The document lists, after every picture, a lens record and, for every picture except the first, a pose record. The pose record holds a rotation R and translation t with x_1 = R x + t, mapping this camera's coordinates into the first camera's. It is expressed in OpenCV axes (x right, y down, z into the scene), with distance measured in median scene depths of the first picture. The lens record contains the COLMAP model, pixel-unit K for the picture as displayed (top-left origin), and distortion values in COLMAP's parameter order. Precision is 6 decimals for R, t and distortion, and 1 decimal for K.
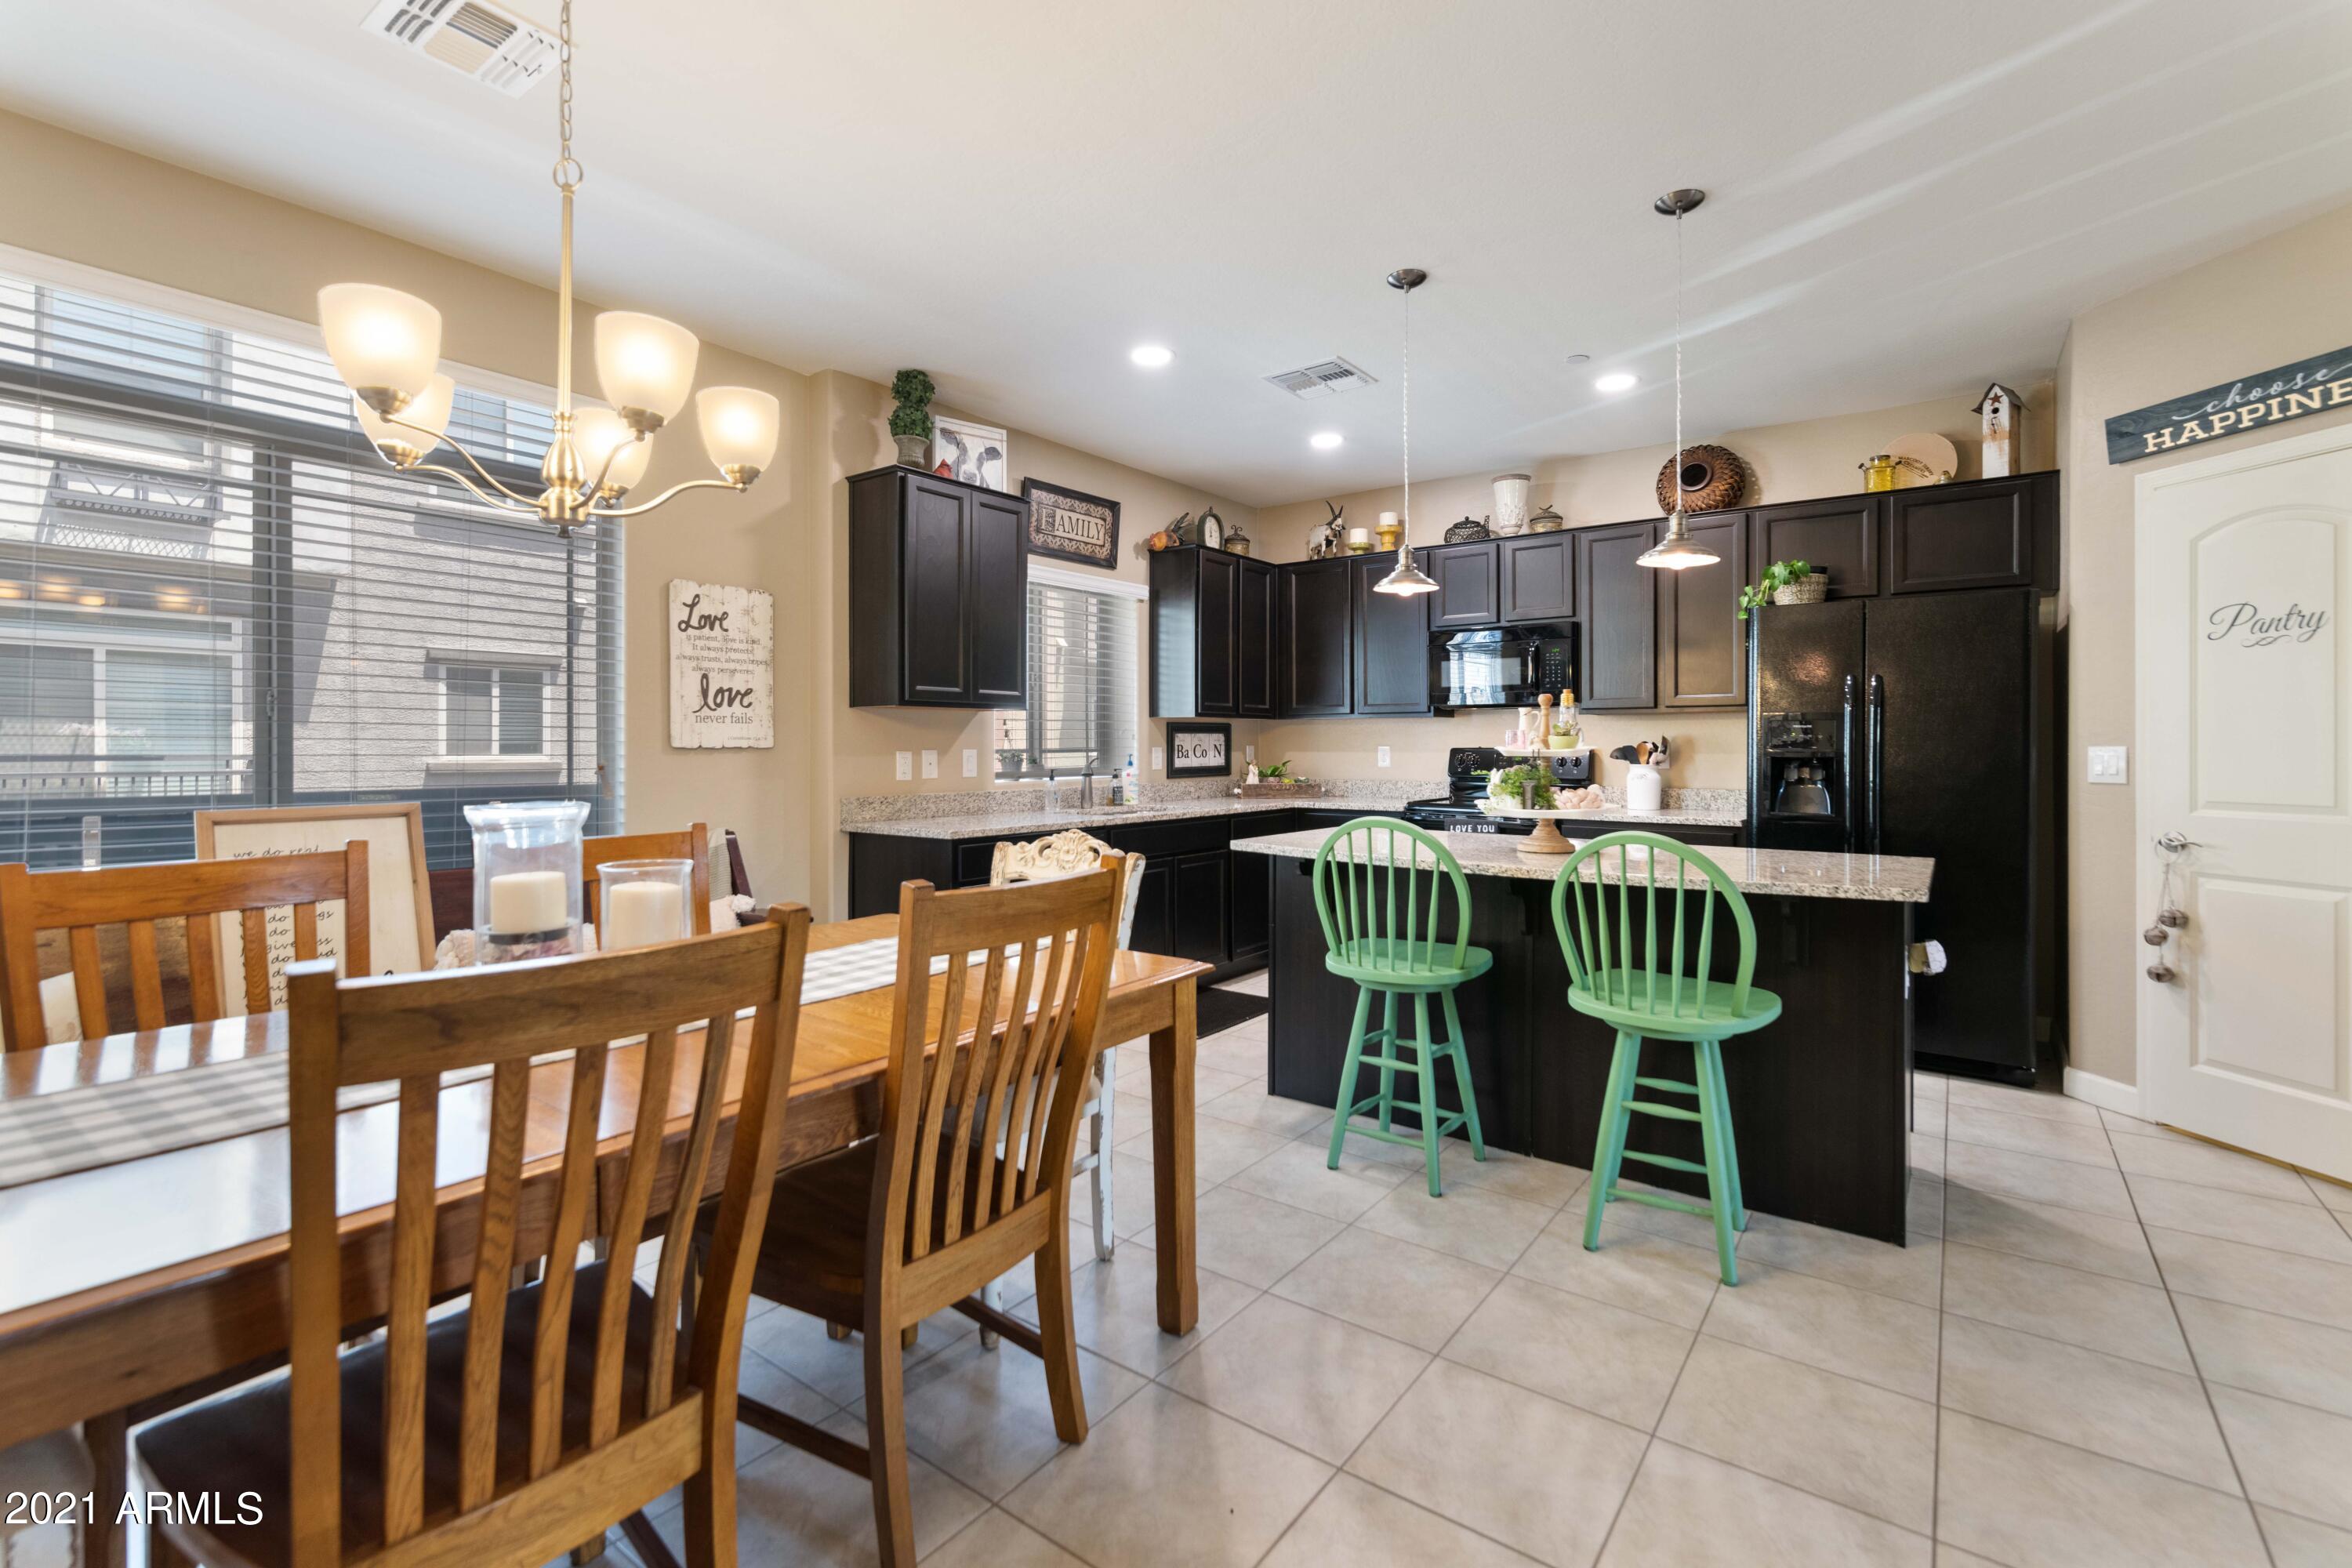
lens RADIAL K [[1031.8, 0, 1187.2], [0, 1031.8, 771.2], [0, 0, 1]] dist [-0.001417, 0.000254]
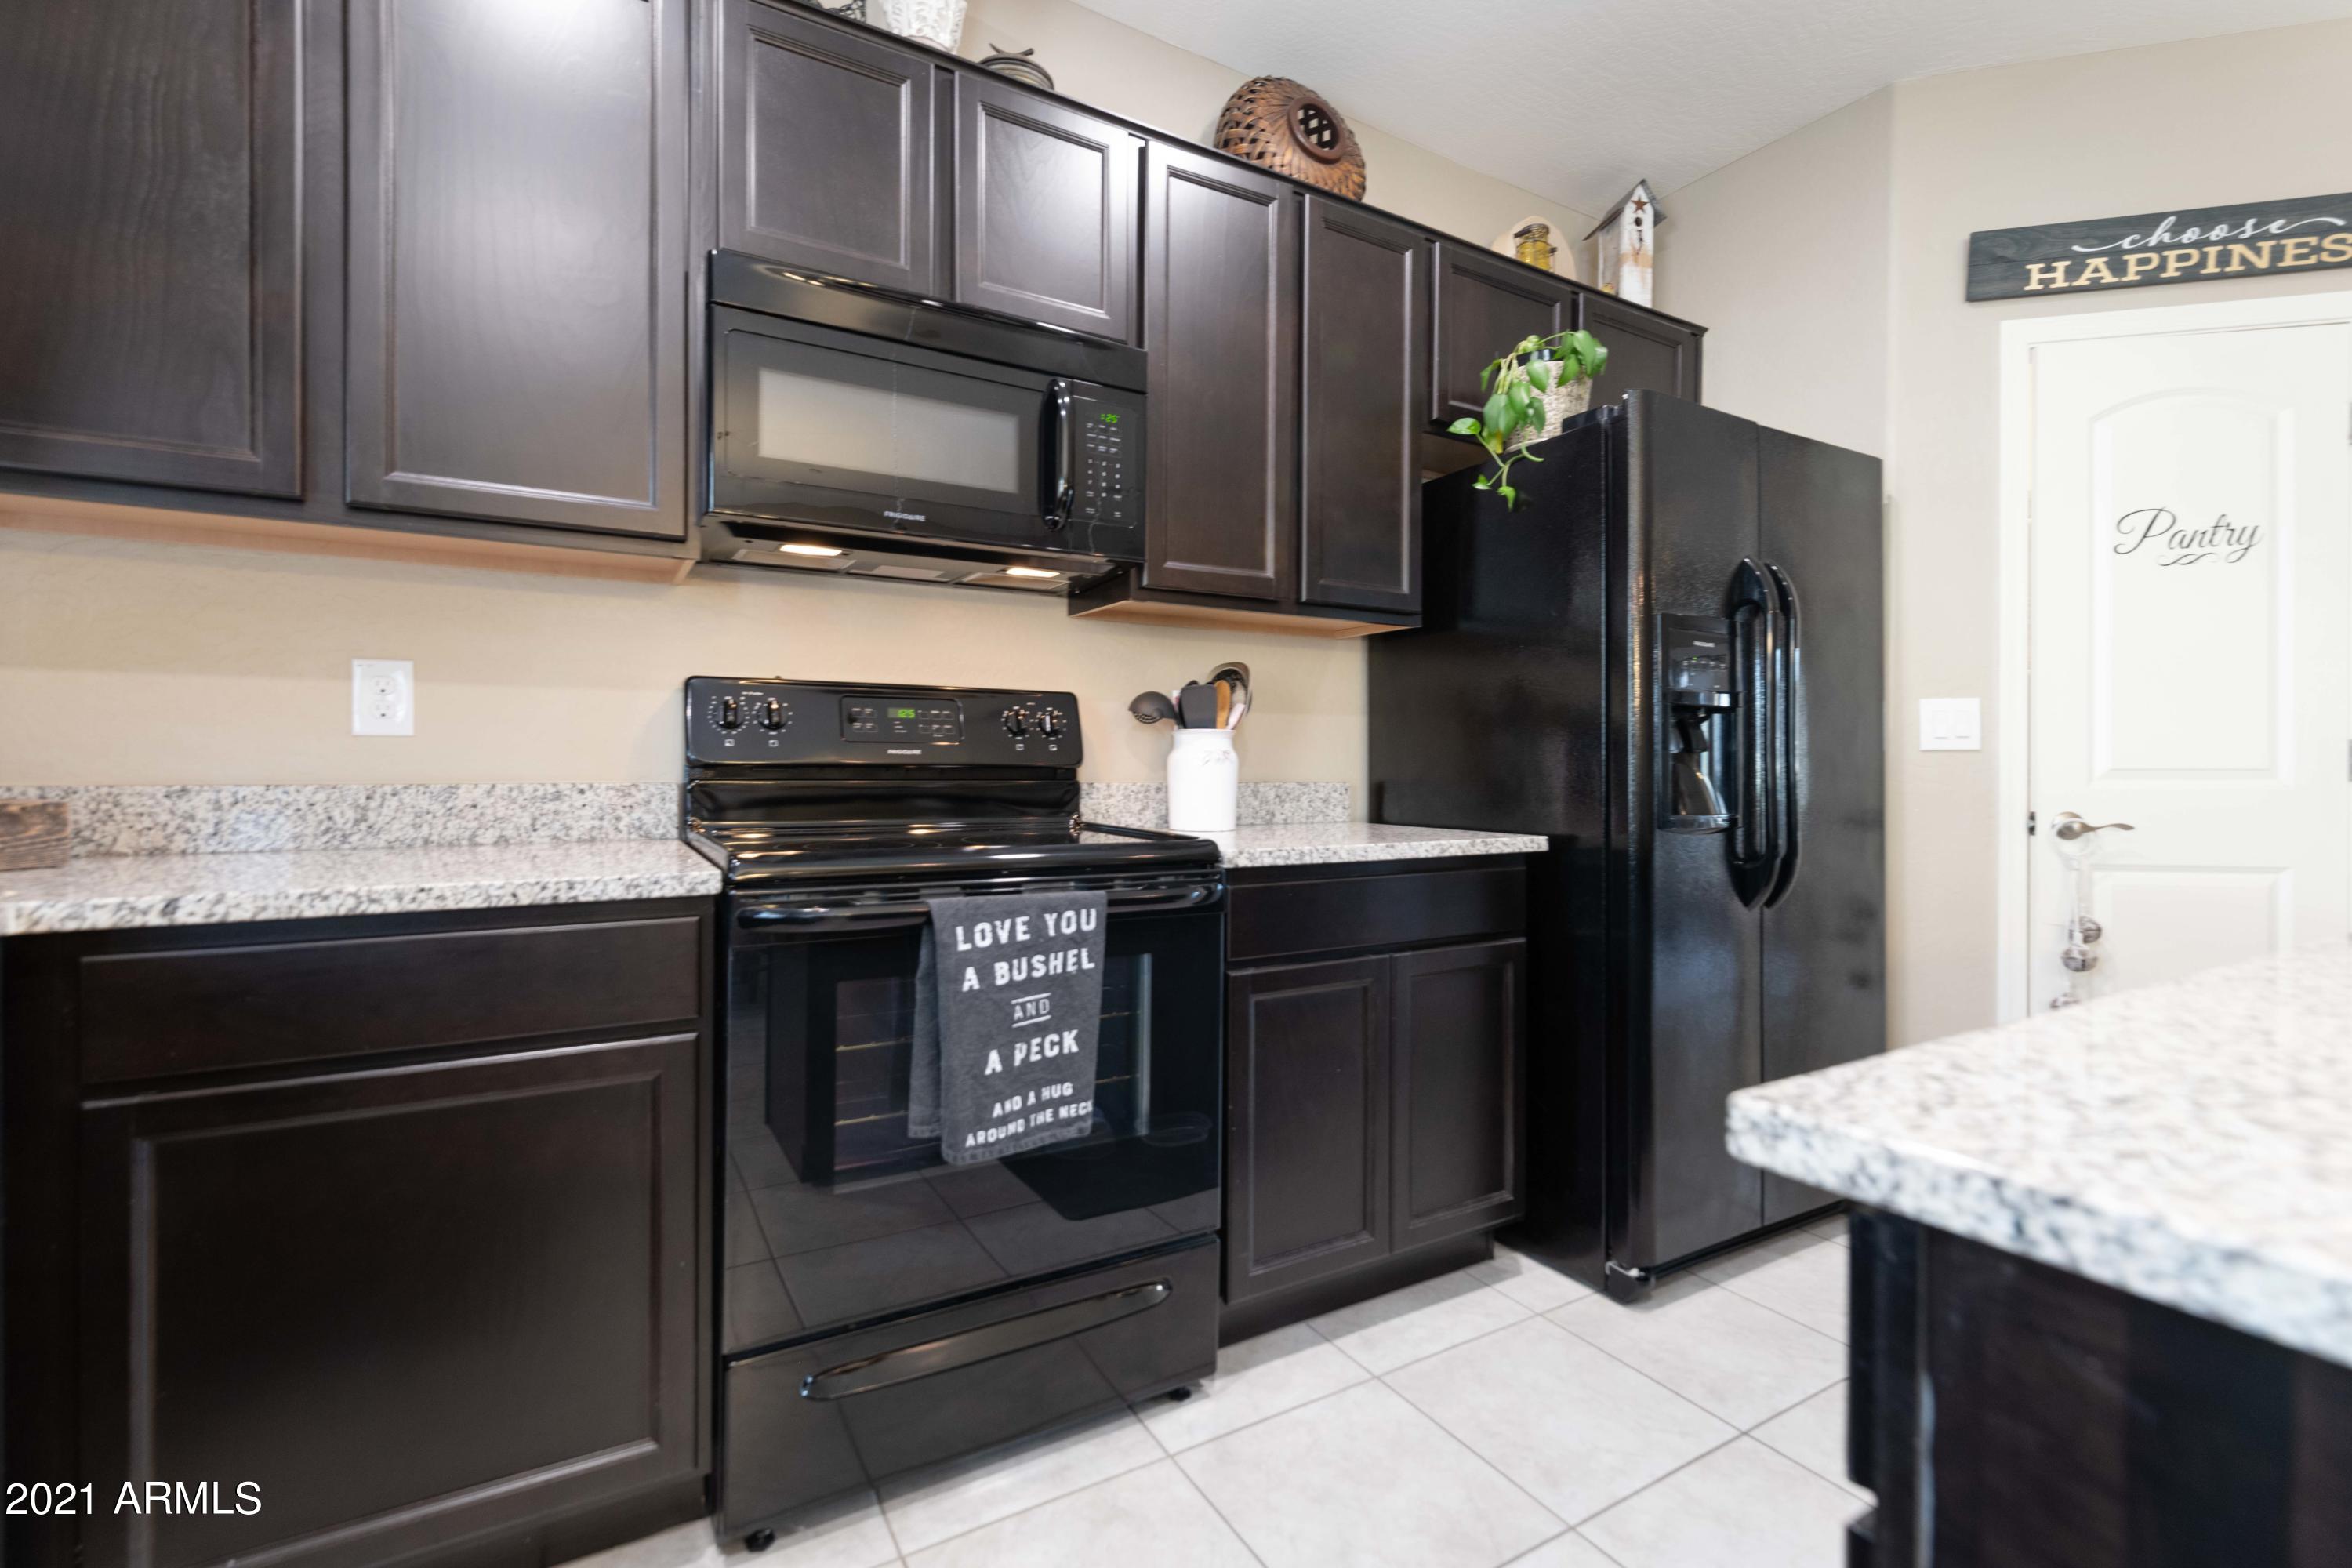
lens RADIAL K [[1031.8, 0, 1186.6], [0, 1031.8, 774.9], [0, 0, 1]] dist [-0.001417, 0.000254]
pose [[0.382810, -0.002723, 0.923823, 0.035691], [0.020490, 0.999775, -0.005544, 0.022480], [-0.923600, 0.021052, 0.382779, 1.261324]]
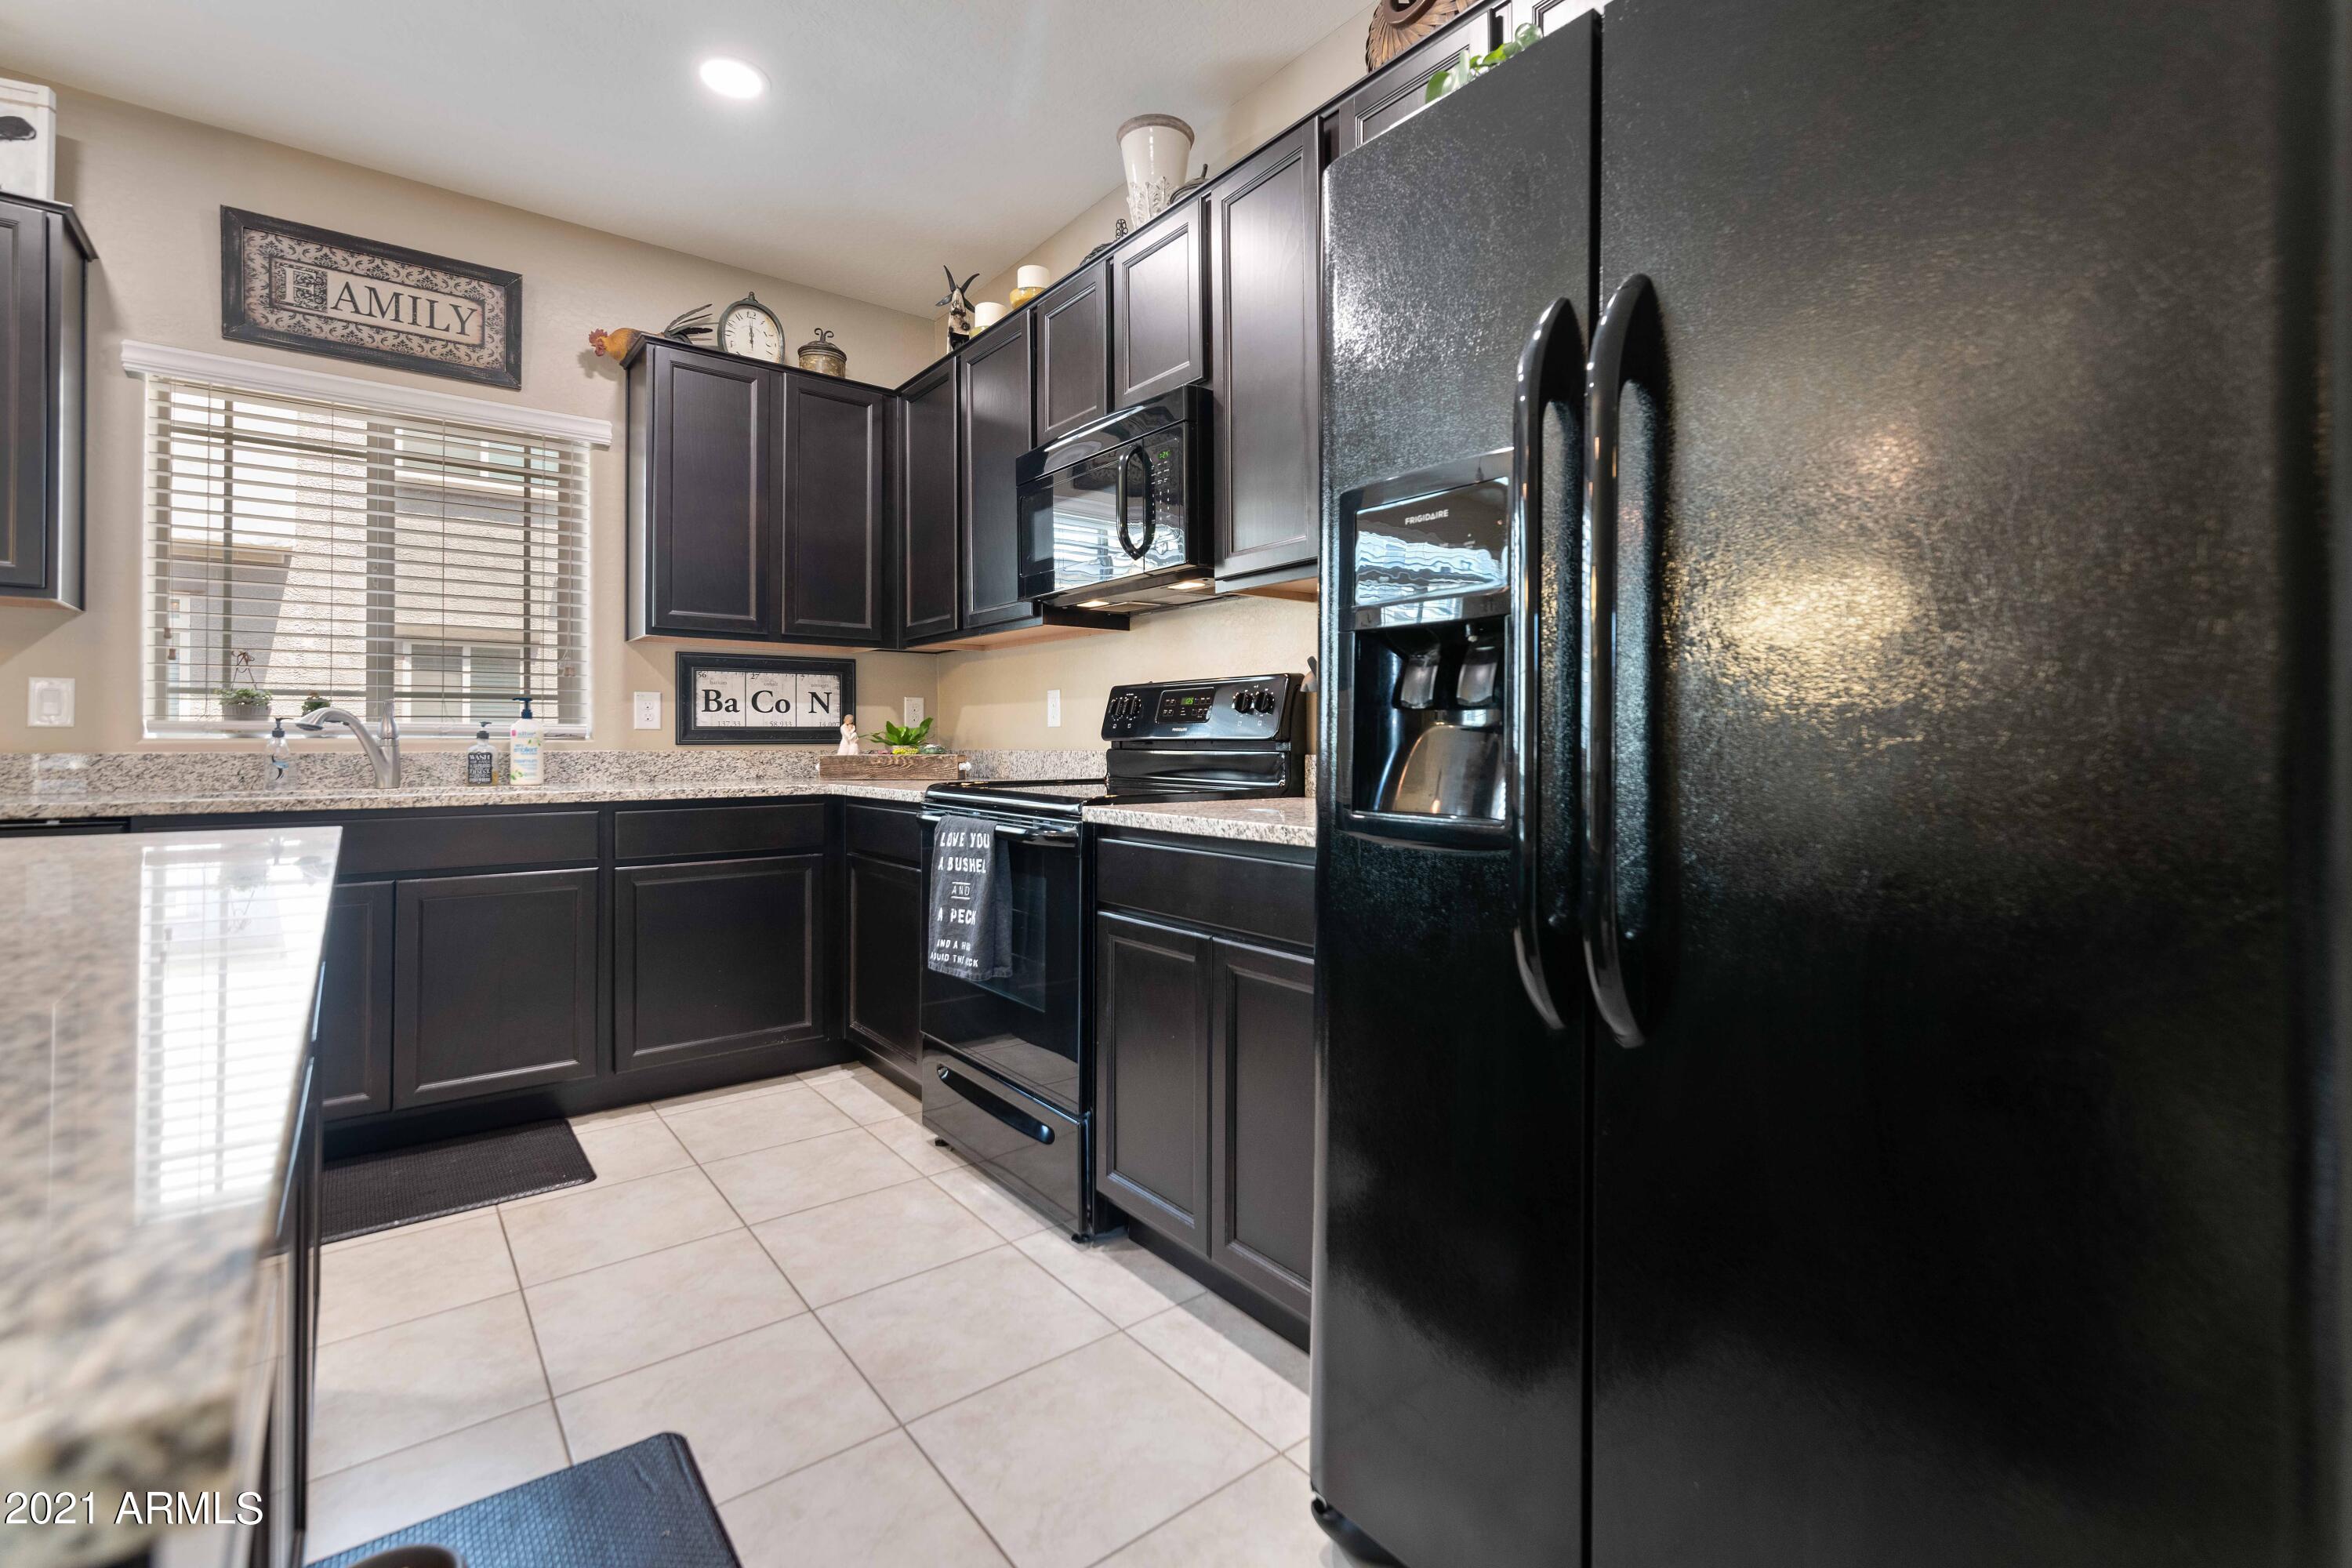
lens RADIAL K [[1031.8, 0, 1192.0], [0, 1031.8, 730.8], [0, 0, 1]] dist [-0.001417, 0.000254]
pose [[0.968821, -0.003433, -0.247736, 0.729413], [-0.005840, 0.999310, -0.036687, 0.033882], [0.247691, 0.036990, 0.968133, 0.852518]]
